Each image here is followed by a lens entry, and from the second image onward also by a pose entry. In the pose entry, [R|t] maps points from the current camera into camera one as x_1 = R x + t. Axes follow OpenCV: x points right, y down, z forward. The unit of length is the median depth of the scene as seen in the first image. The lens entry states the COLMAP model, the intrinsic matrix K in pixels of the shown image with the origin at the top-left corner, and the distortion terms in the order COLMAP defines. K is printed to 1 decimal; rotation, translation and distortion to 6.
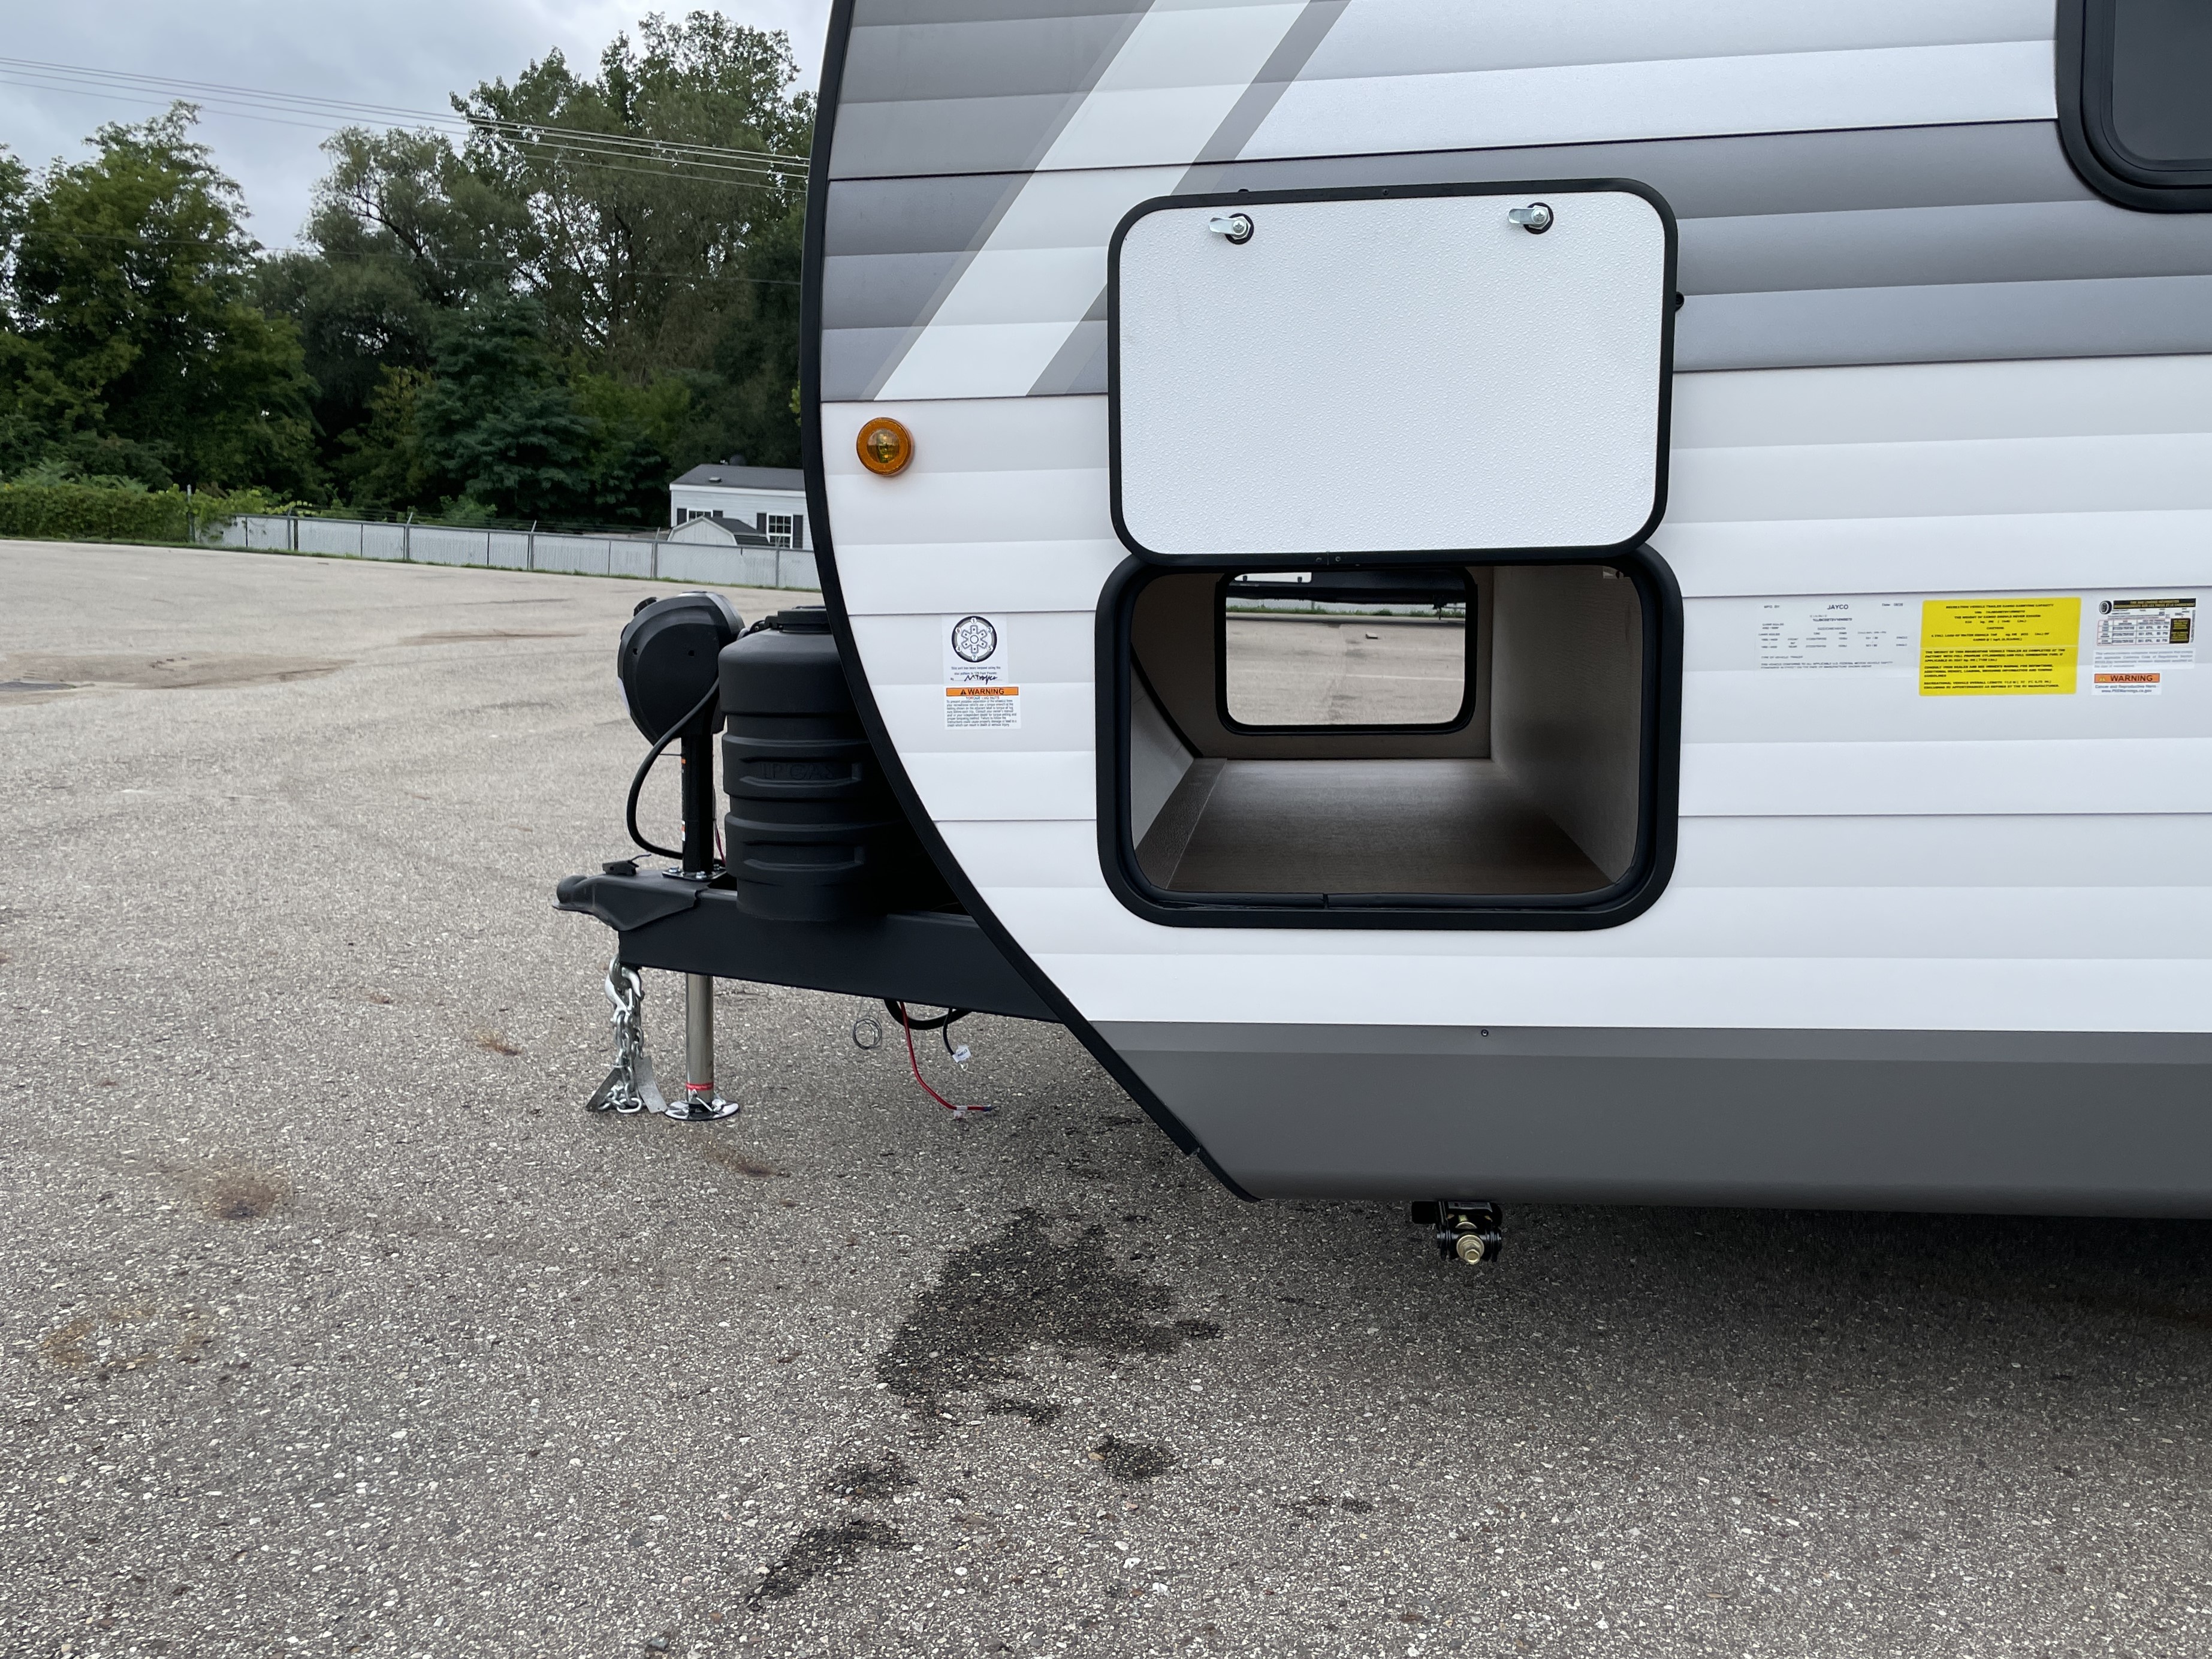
lens RADIAL K [[1824.1, 0, 1126.4], [0, 1824.1, 804.4], [0, 0, 1]] dist [0.041900, -0.007372]
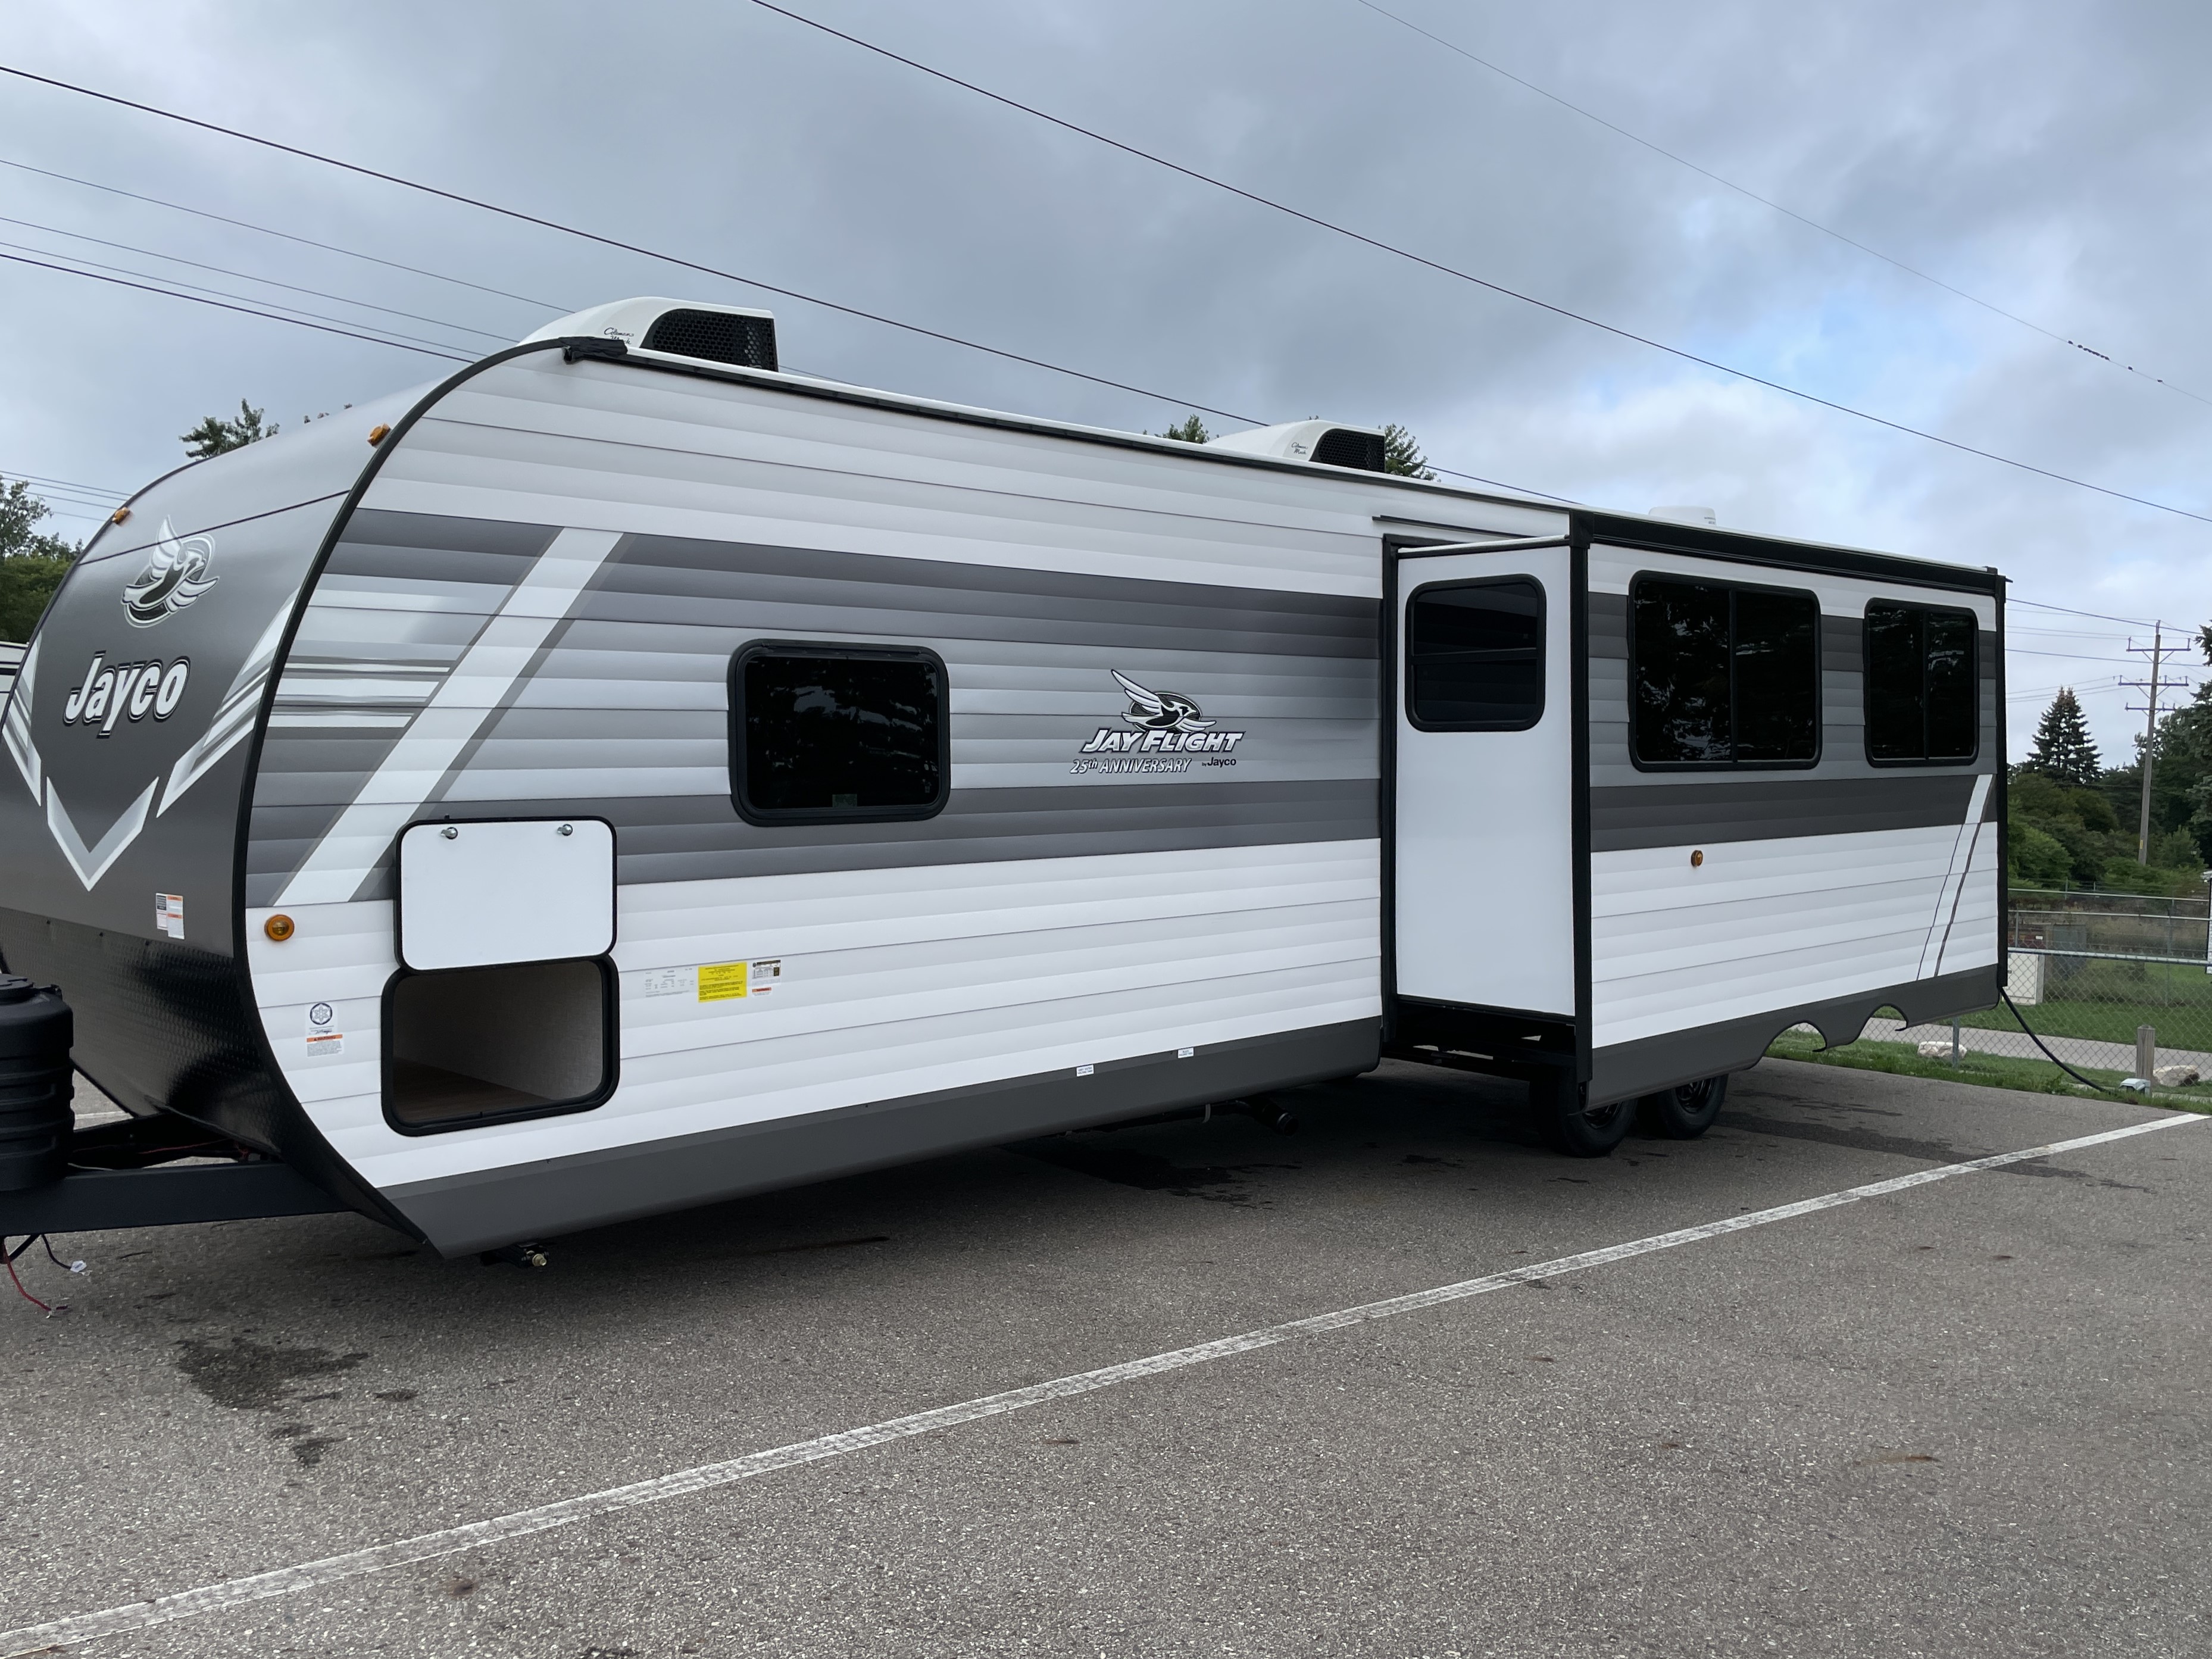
lens RADIAL K [[1824.1, 0, 1106.0], [0, 1824.1, 829.0], [0, 0, 1]] dist [0.041900, -0.007372]
pose [[0.651196, -0.017856, 0.758699, -1.142999], [0.087739, 0.994791, -0.051894, -0.117379], [-0.753821, 0.100361, 0.649371, -1.134199]]
